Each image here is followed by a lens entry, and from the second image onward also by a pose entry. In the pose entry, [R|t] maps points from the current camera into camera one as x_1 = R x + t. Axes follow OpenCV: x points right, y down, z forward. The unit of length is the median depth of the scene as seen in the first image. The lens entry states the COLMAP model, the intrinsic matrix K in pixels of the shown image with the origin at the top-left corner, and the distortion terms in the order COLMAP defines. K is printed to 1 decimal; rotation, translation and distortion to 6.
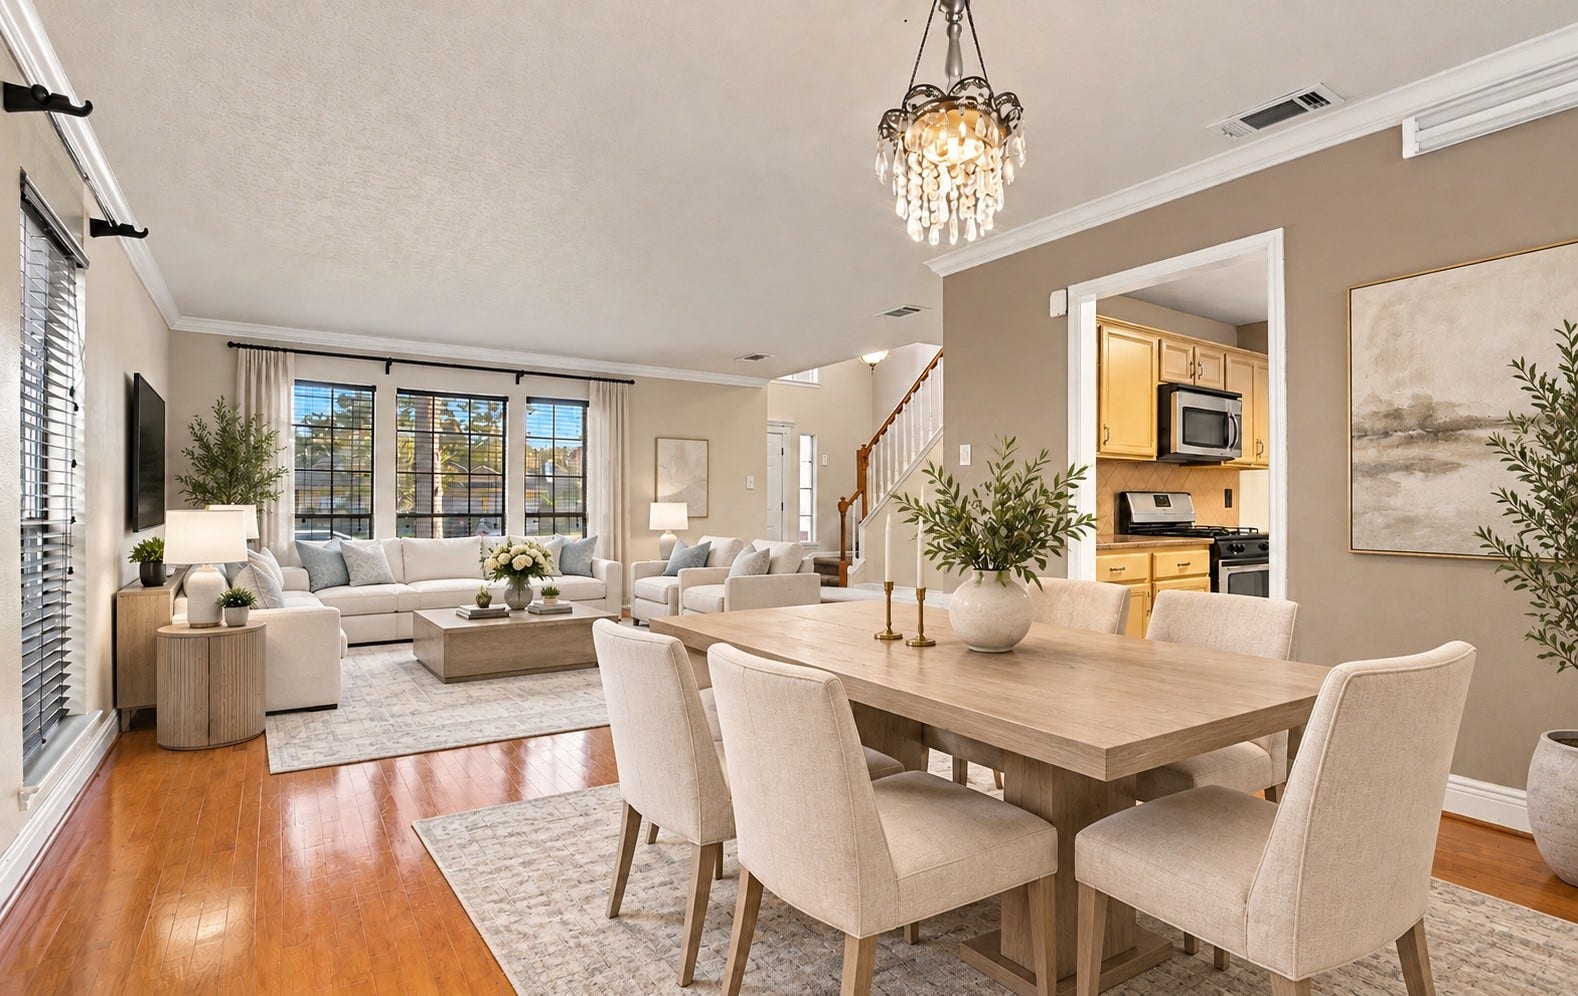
lens RADIAL K [[783.3, 0, 782.2], [0, 783.3, 504.2], [0, 0, 1]] dist [0.001504, -0.000277]
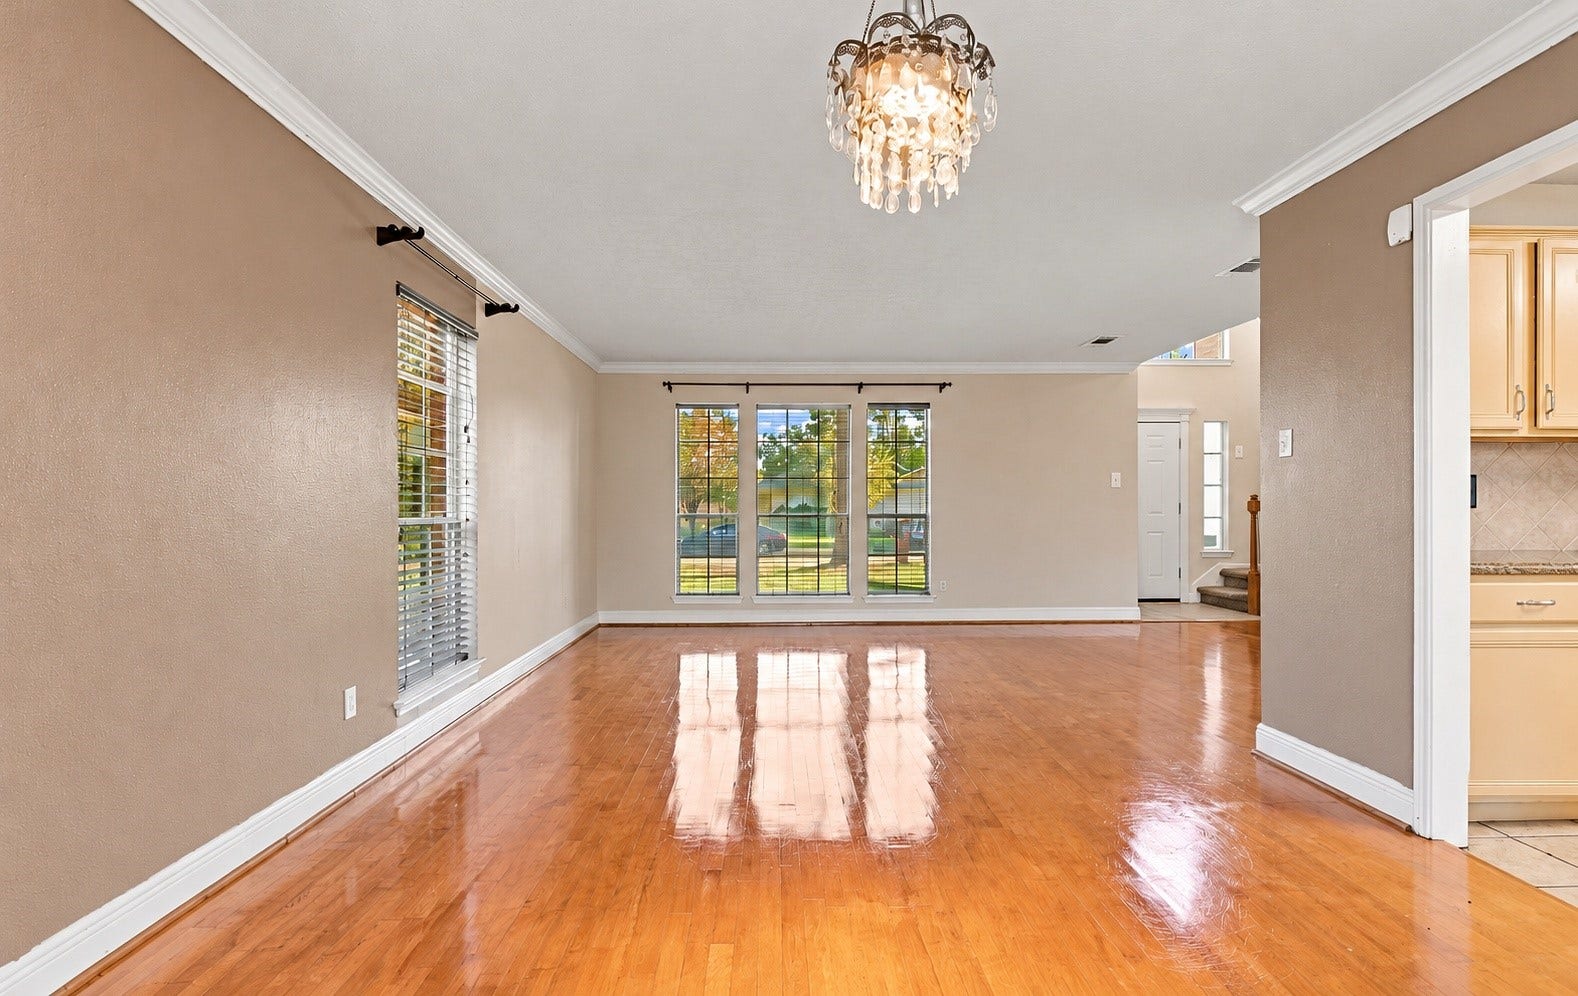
lens RADIAL K [[783.3, 0, 782.2], [0, 783.3, 504.2], [0, 0, 1]] dist [0.001504, -0.000277]
pose [[0.846097, -0.006139, -0.532993, 0.240741], [0.005521, 0.999981, -0.002754, 0.000439], [0.533000, -0.000612, 0.846115, 0.078559]]
